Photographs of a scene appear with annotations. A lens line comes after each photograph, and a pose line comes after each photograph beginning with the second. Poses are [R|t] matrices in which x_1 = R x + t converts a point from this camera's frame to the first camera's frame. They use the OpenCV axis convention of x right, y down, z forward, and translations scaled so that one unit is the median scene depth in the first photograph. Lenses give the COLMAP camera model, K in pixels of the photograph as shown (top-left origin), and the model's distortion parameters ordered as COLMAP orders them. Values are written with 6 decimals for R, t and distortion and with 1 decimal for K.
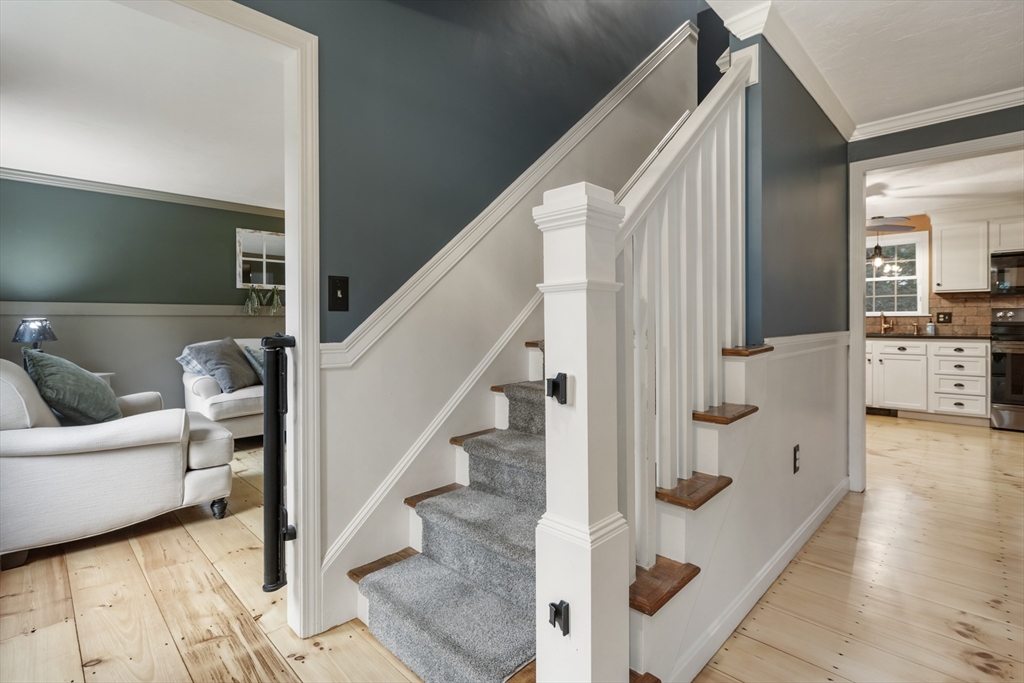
lens RADIAL K [[483.6, 0, 513.3], [0, 483.6, 324.3], [0, 0, 1]] dist [-0.010700, -0.000318]
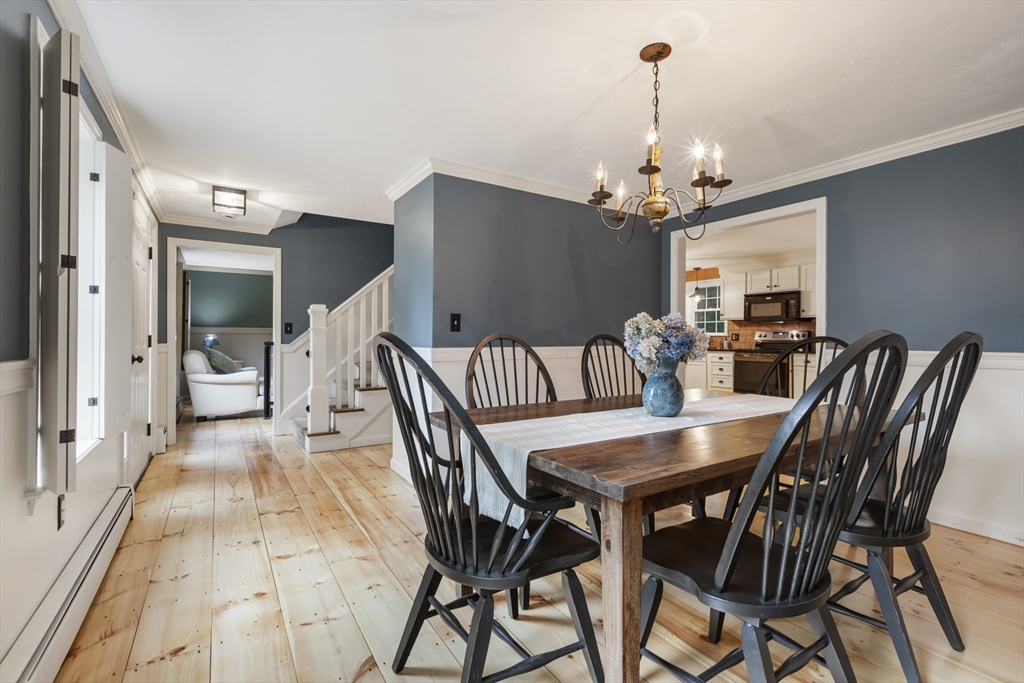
lens RADIAL K [[458.4, 0, 513.3], [0, 458.4, 336.9], [0, 0, 1]] dist [-0.000635, -0.000487]
pose [[0.975608, 0.006157, -0.219432, 0.633625], [-0.007787, 0.999948, -0.006562, -0.000352], [0.219381, 0.008111, 0.975606, -0.582527]]
